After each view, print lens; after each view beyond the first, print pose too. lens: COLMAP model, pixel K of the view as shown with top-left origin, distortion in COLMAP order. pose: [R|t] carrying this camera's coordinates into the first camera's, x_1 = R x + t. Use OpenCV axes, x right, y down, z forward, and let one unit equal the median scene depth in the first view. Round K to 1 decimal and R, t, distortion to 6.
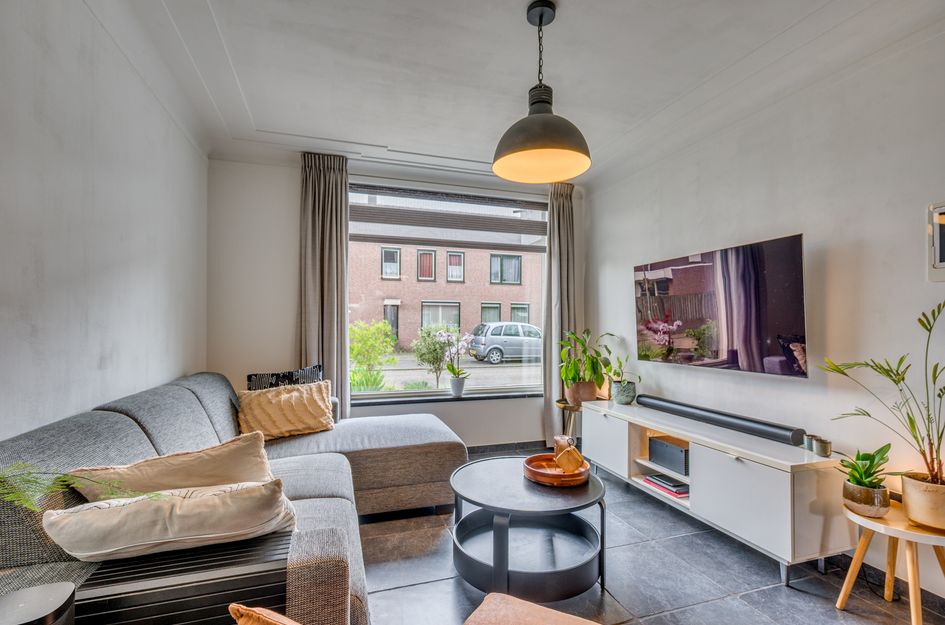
lens RADIAL K [[424.4, 0, 467.9], [0, 424.4, 321.6], [0, 0, 1]] dist [0.011288, -0.000212]
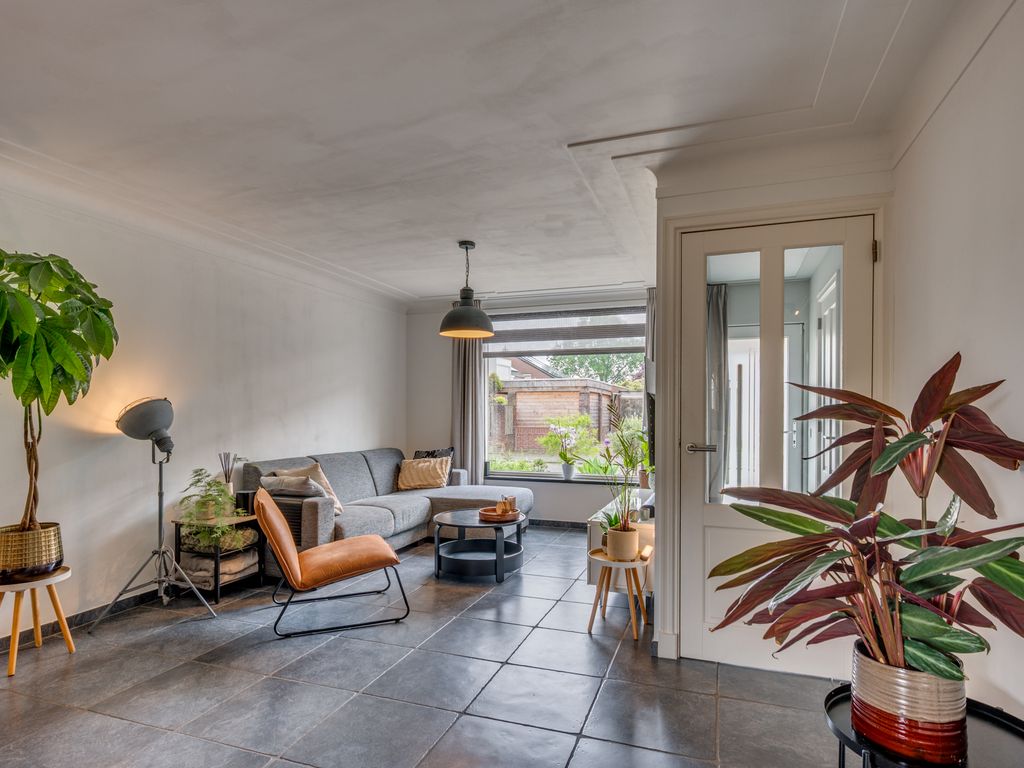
lens RADIAL K [[550.6, 0, 527.9], [0, 550.6, 412.3], [0, 0, 1]] dist [0.003190, 0.000672]
pose [[0.796010, -0.003944, -0.605270, 0.971674], [0.009839, 0.999931, 0.006423, -0.027673], [0.605203, -0.011068, 0.795994, -0.356859]]
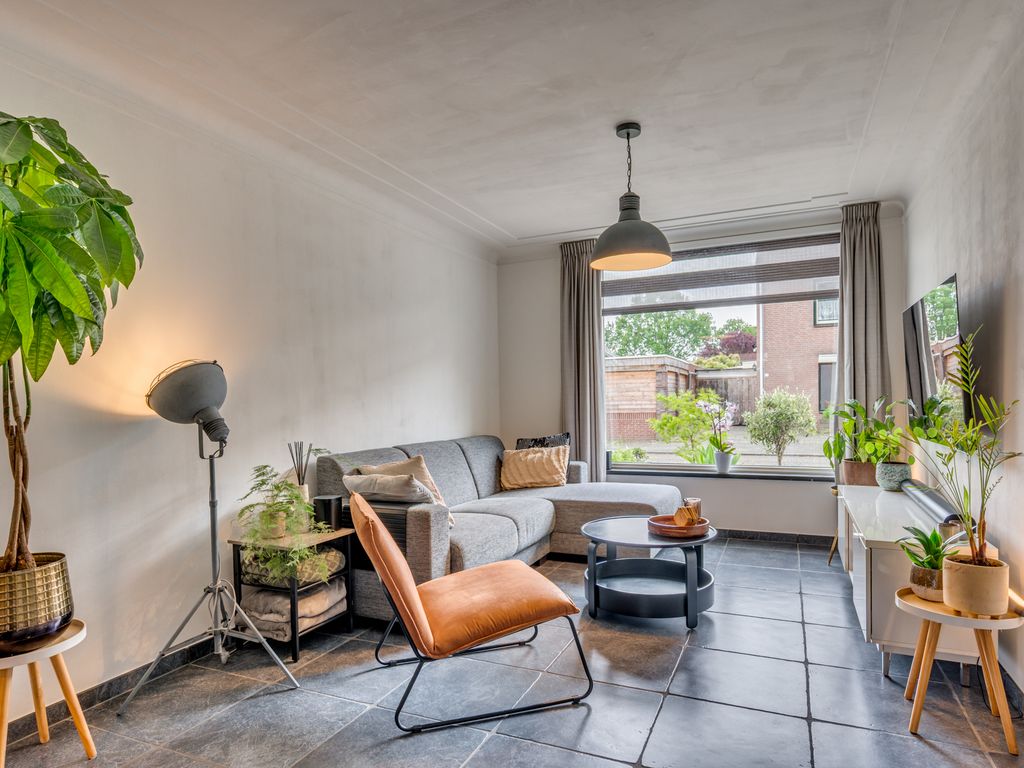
lens RADIAL K [[593.7, 0, 526.2], [0, 593.7, 414.2], [0, 0, 1]] dist [0.000145, 0.005055]
pose [[0.743607, -0.003699, -0.668607, 0.594734], [0.031161, 0.999090, 0.029129, 0.002780], [0.667891, -0.042495, 0.743045, -0.241119]]
